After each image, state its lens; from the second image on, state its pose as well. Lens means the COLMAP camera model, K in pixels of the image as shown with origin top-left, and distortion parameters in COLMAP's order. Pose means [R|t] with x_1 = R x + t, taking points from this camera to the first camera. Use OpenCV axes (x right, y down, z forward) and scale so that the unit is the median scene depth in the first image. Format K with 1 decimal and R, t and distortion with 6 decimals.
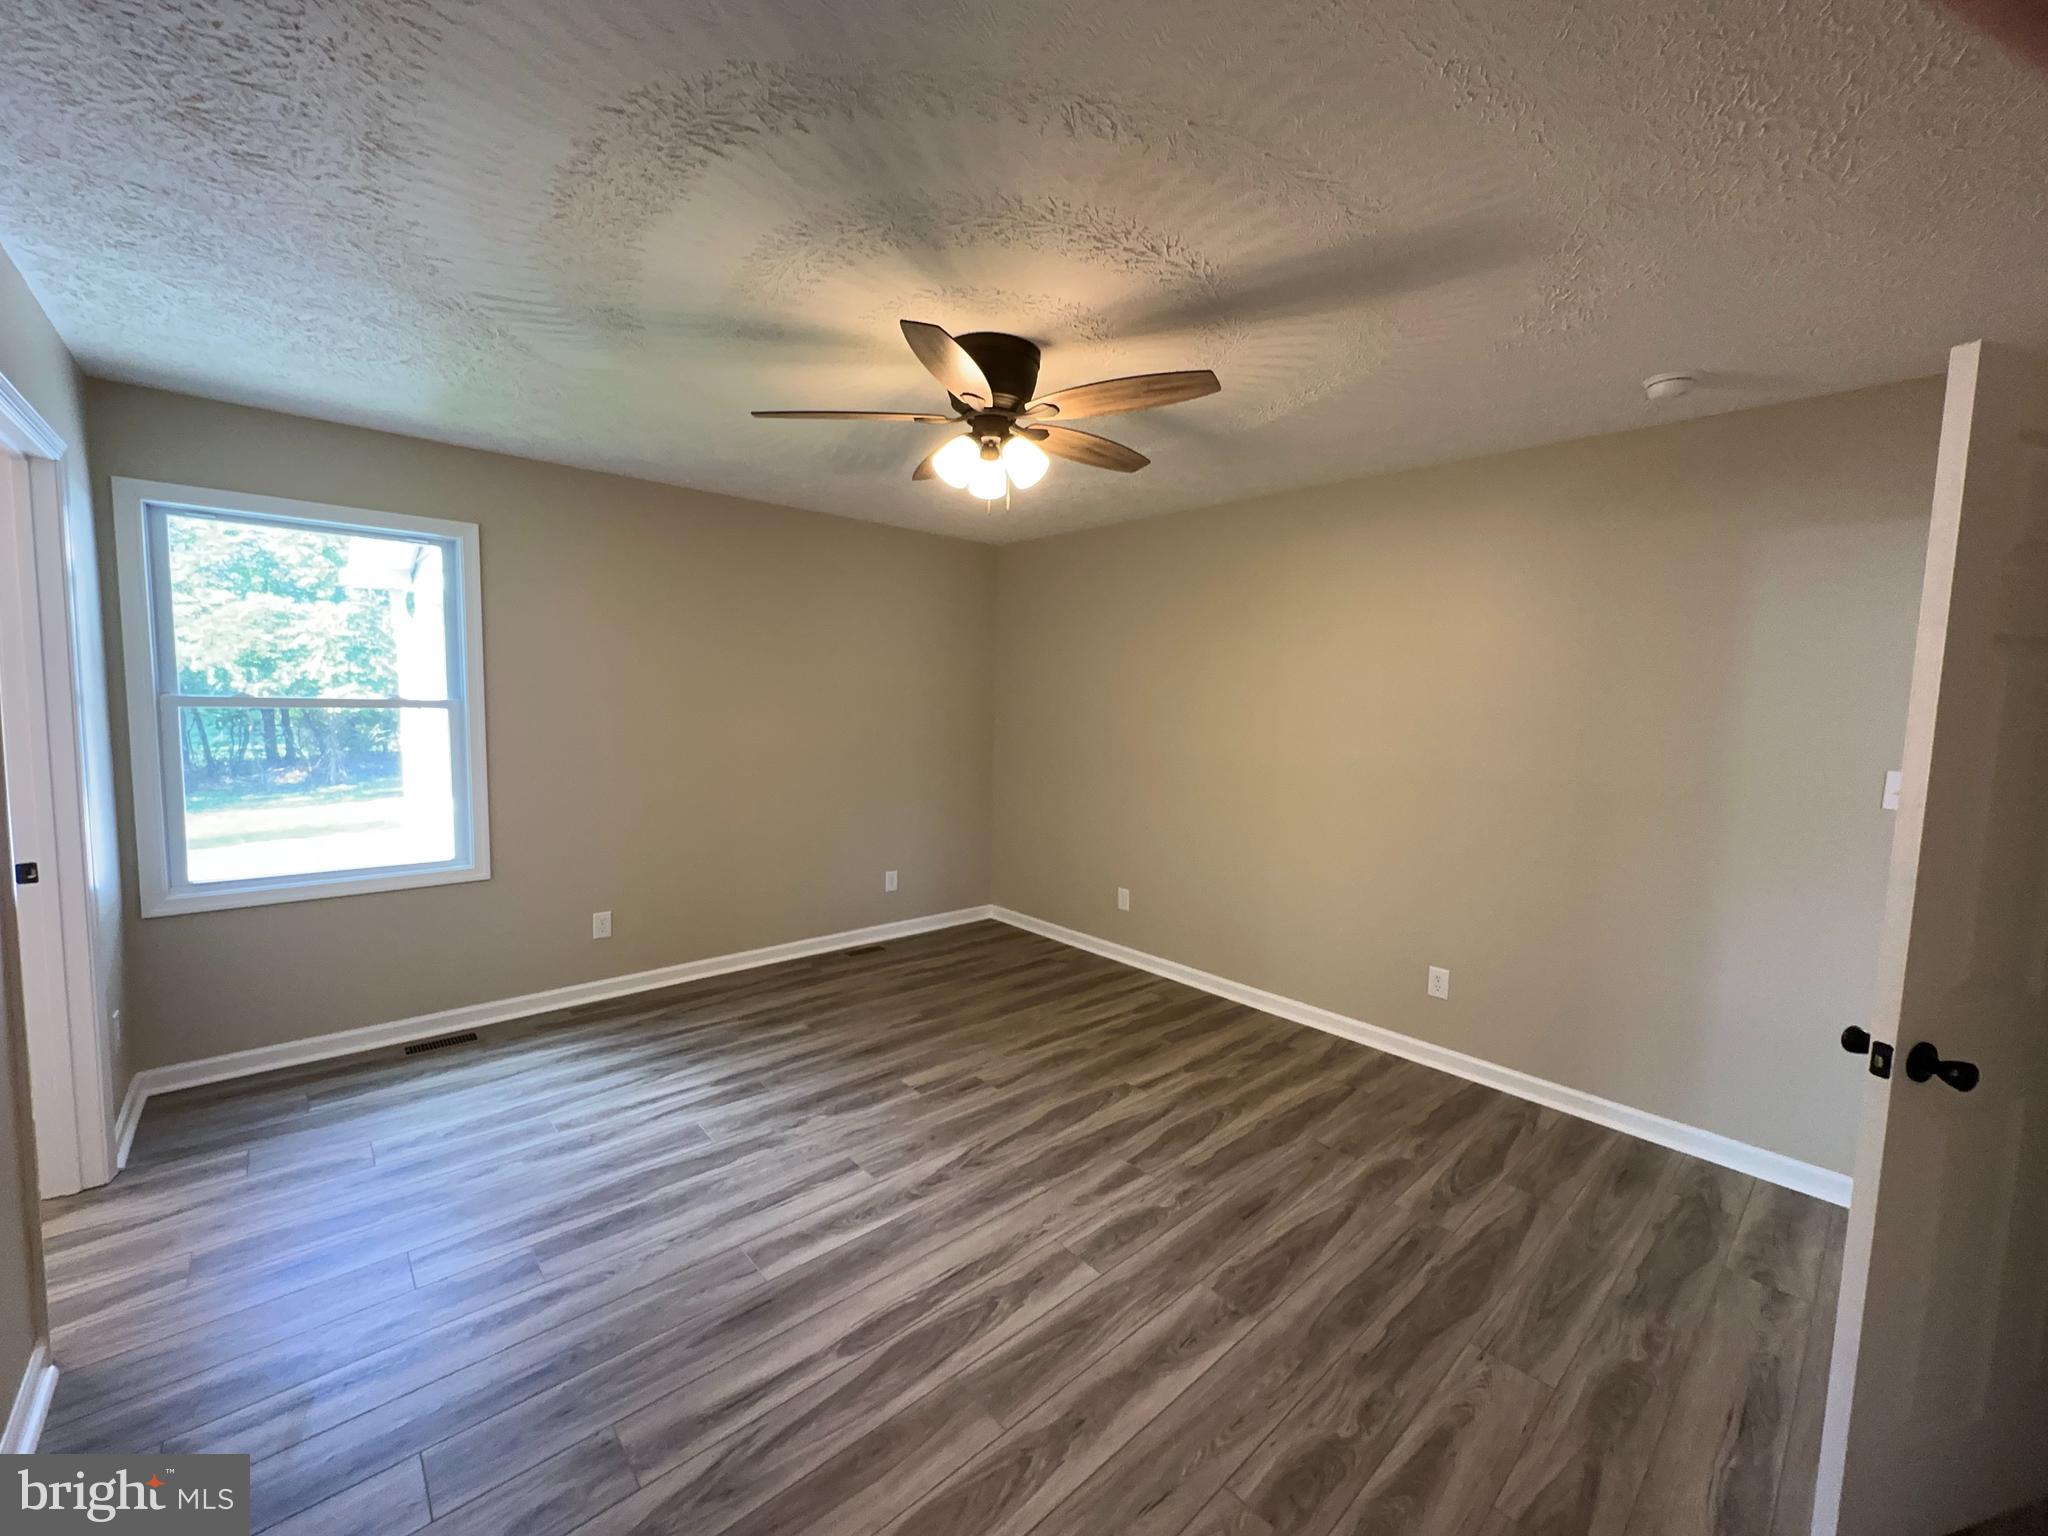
lens RADIAL K [[817.3, 0, 1020.8], [0, 817.3, 769.5], [0, 0, 1]] dist [-0.004934, 0.001354]
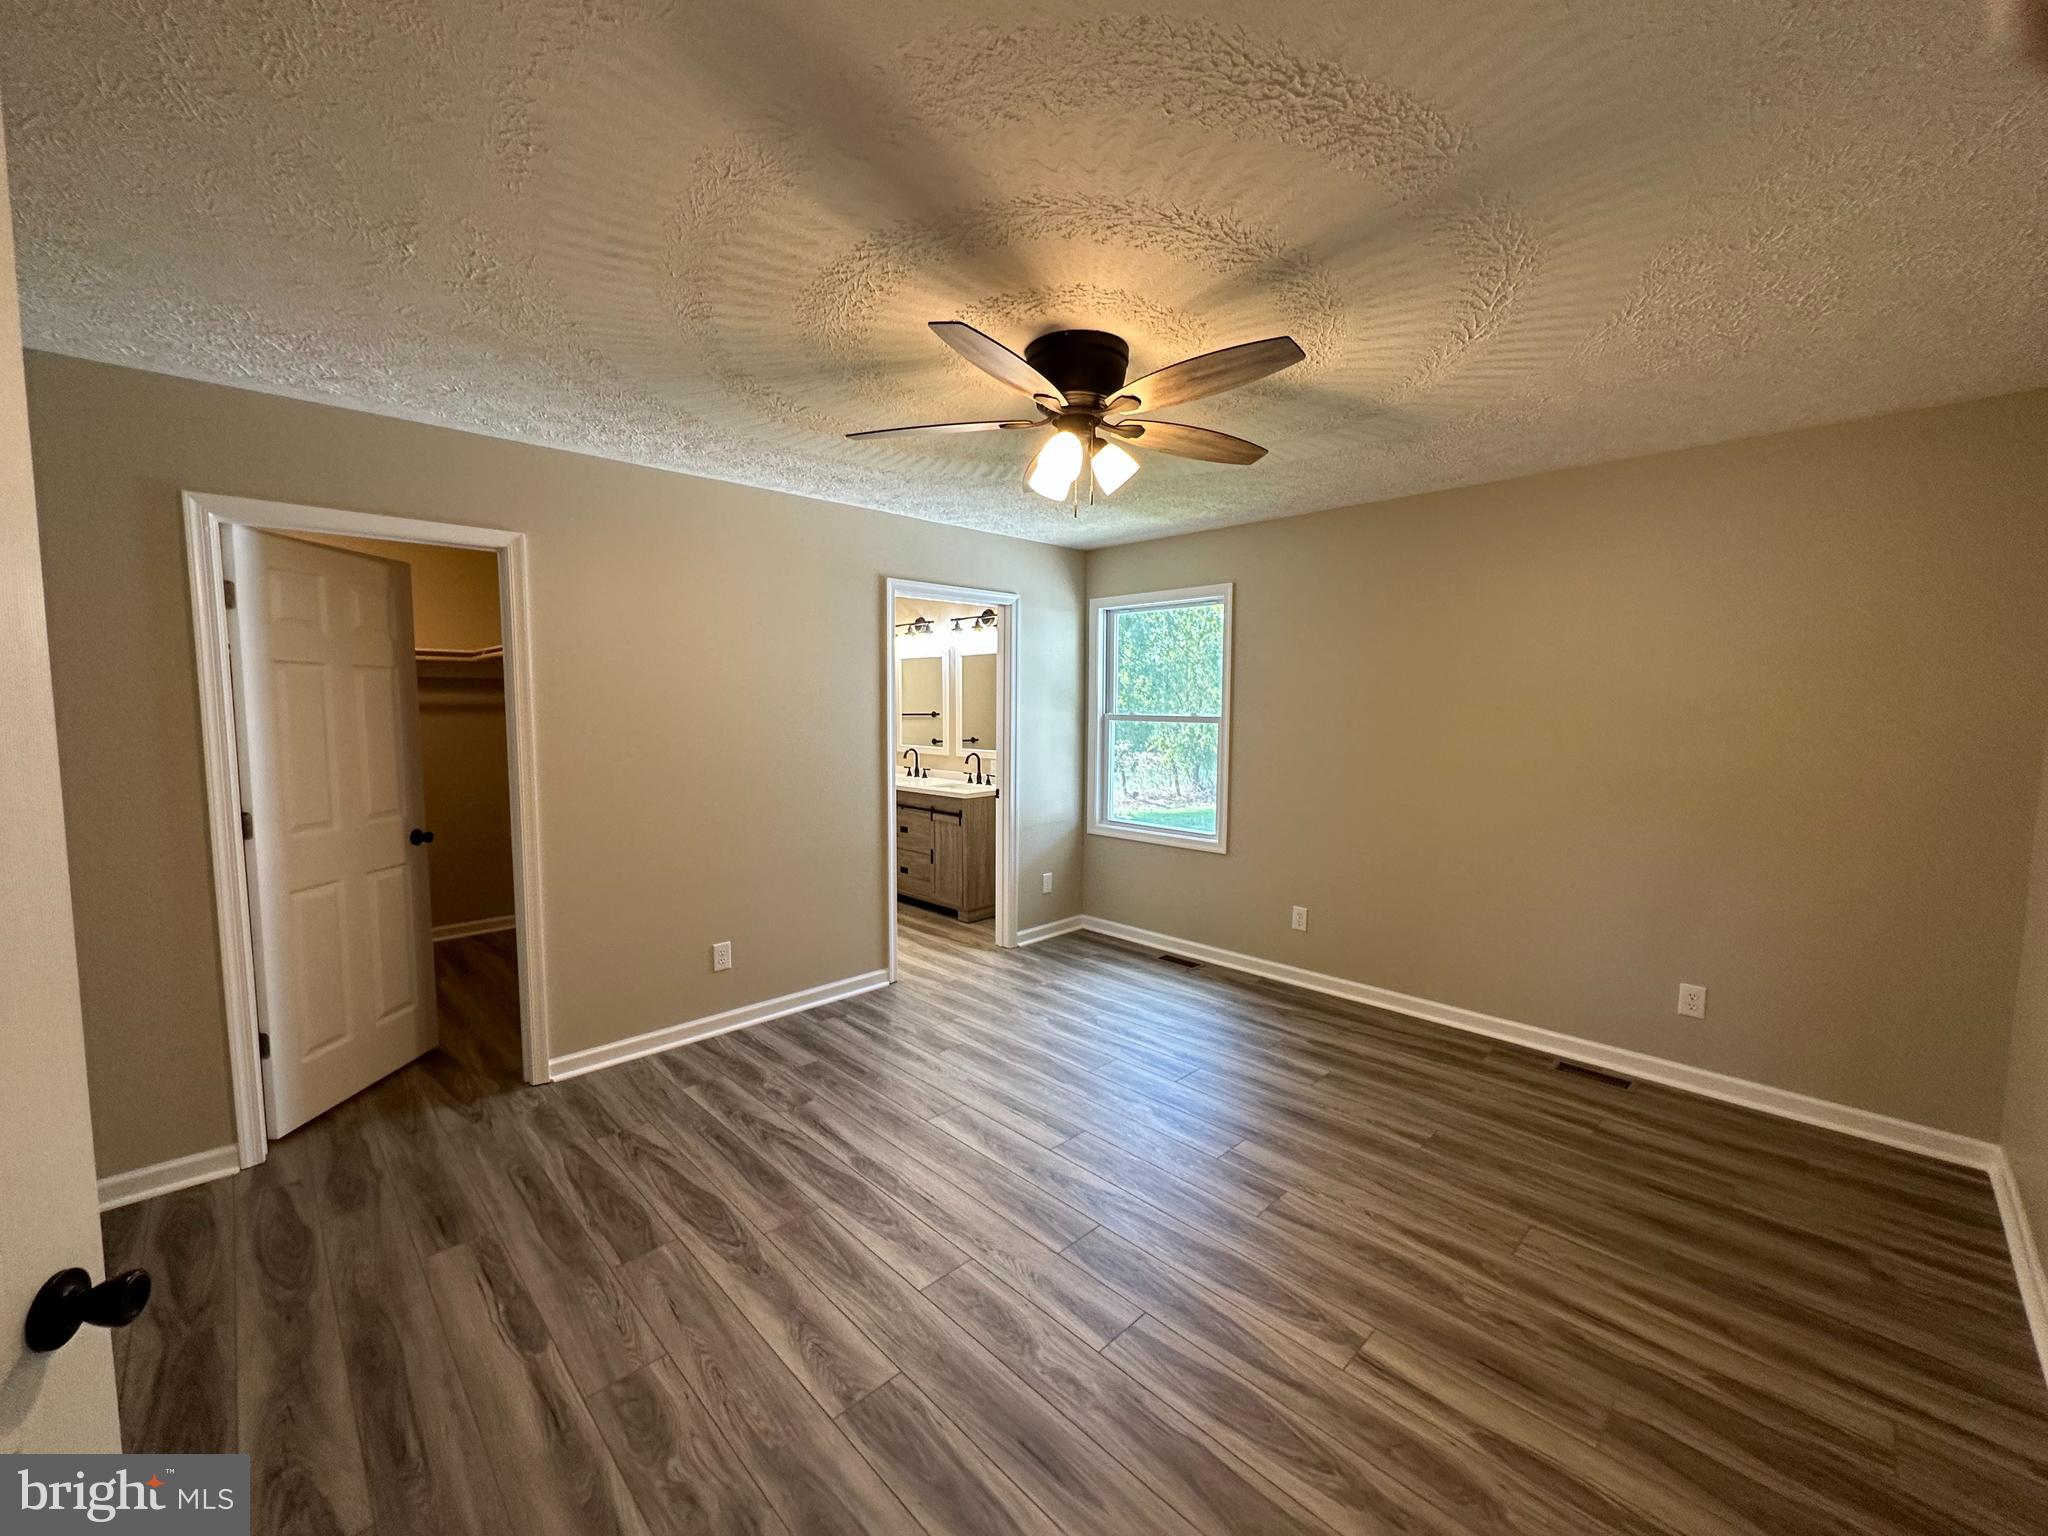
lens RADIAL K [[817.3, 0, 1022.4], [0, 817.3, 769.4], [0, 0, 1]] dist [-0.004934, 0.001354]
pose [[0.036146, 0.058129, -0.997654, 0.785756], [-0.092505, 0.994215, 0.054577, -0.050453], [0.995056, 0.090316, 0.041314, 0.773114]]
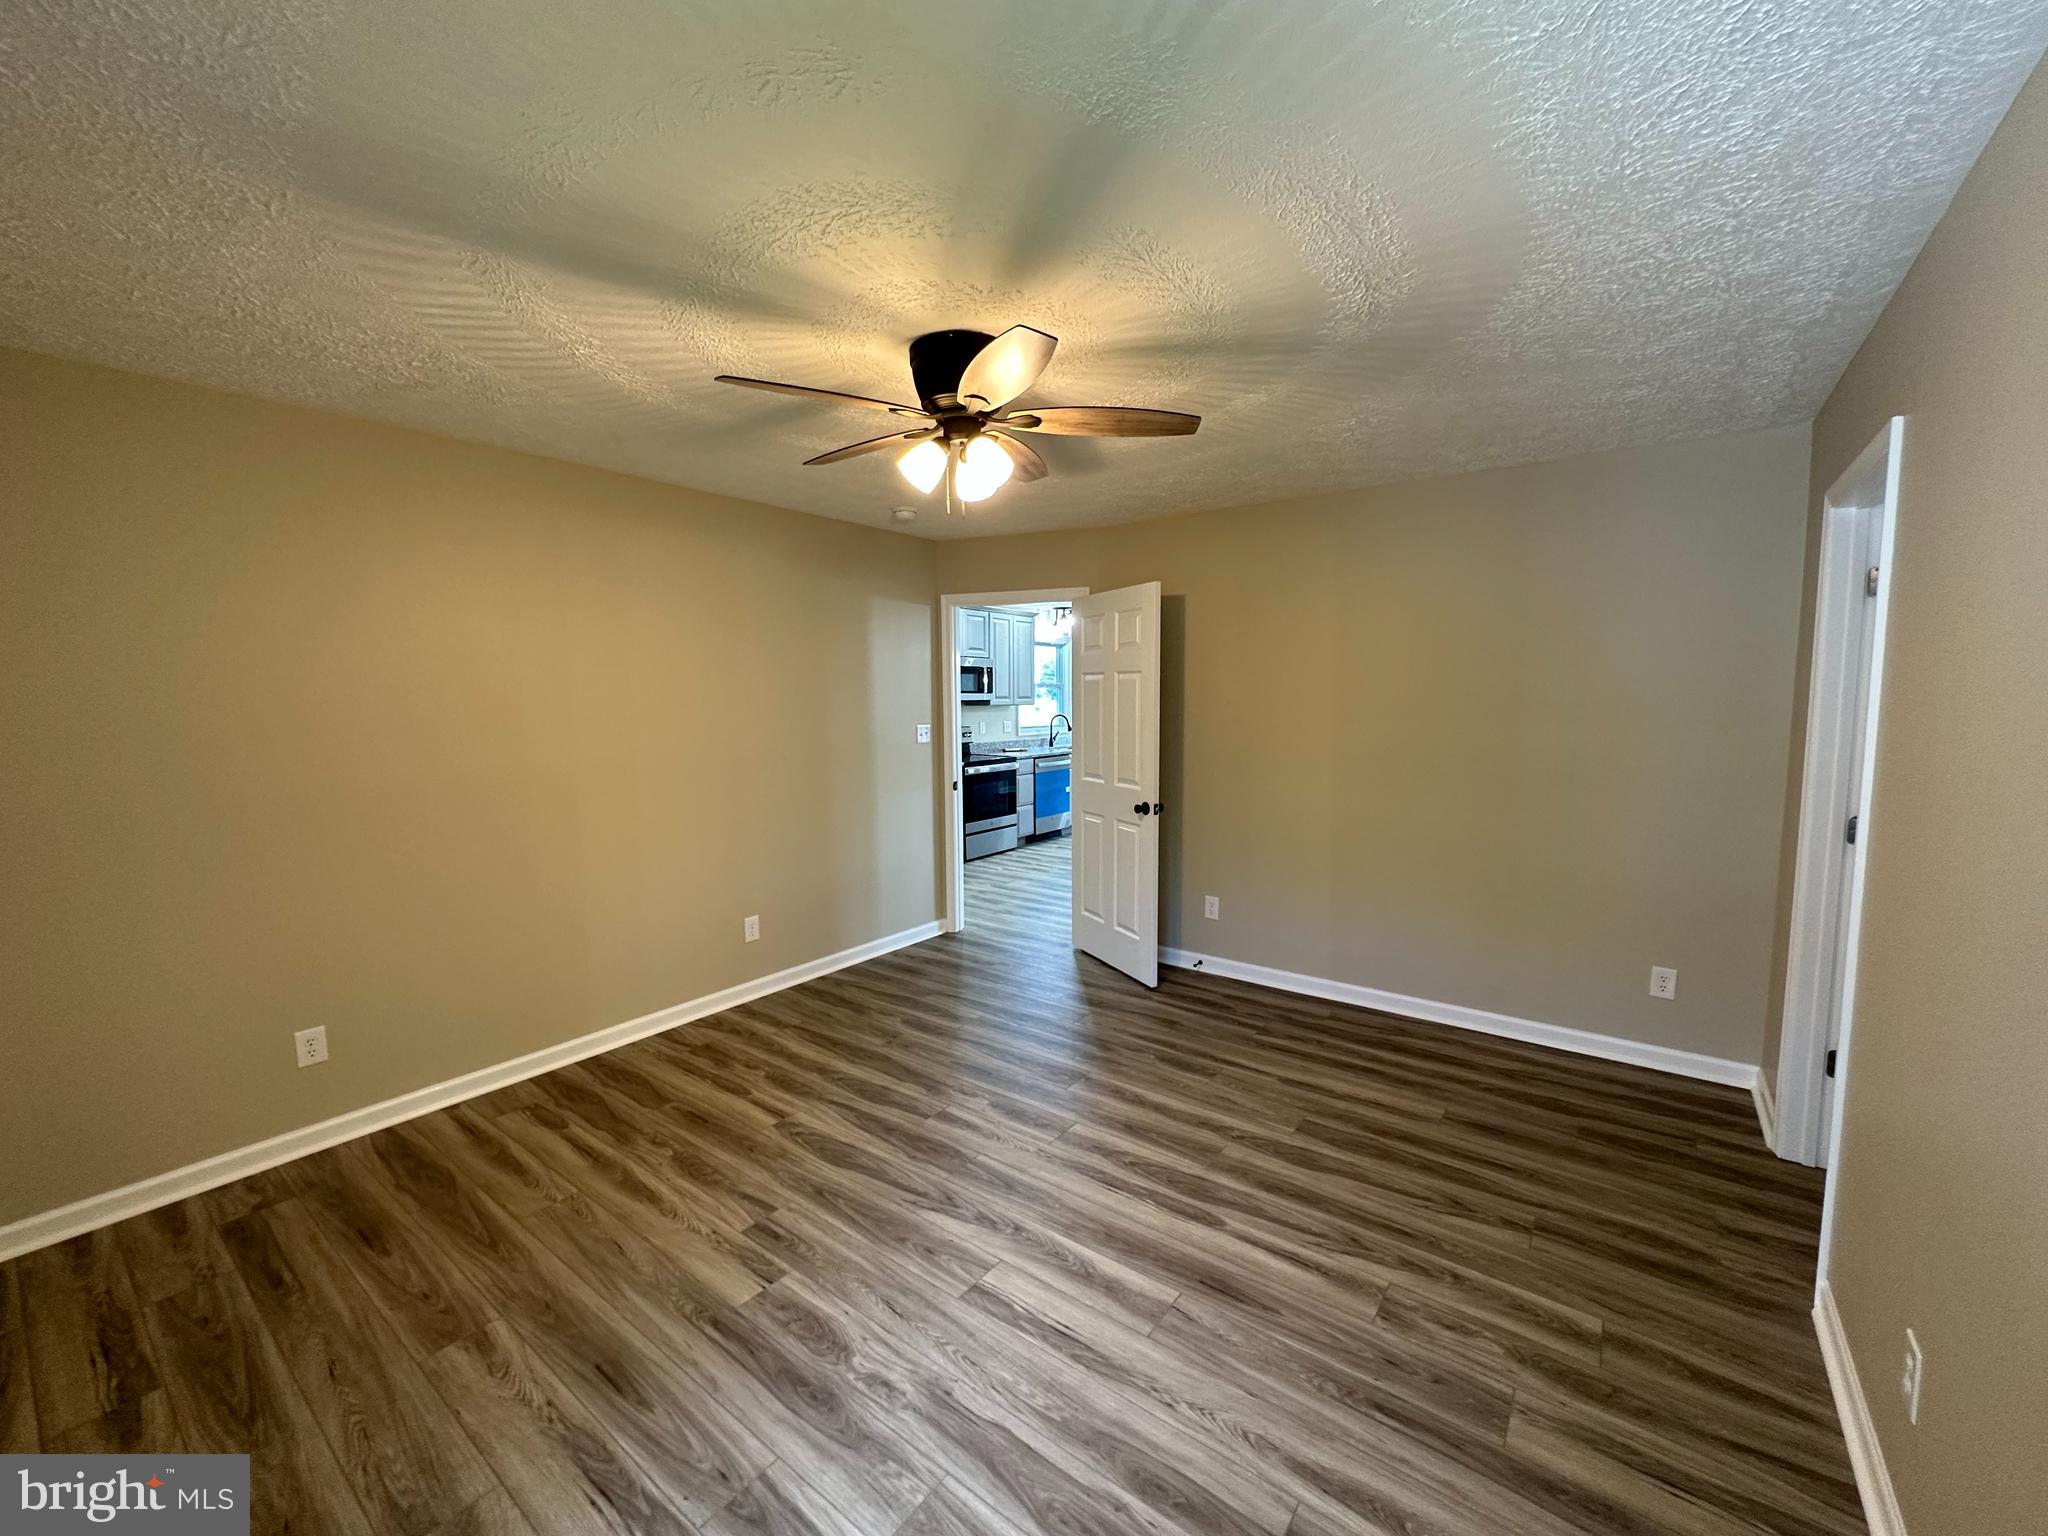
lens RADIAL K [[817.3, 0, 1027.8], [0, 817.3, 770.1], [0, 0, 1]] dist [-0.004934, 0.001354]
pose [[-0.192534, -0.116254, 0.974380, -0.864396], [0.090983, 0.986565, 0.135686, -0.116954], [-0.977063, 0.114776, -0.179370, 0.947853]]
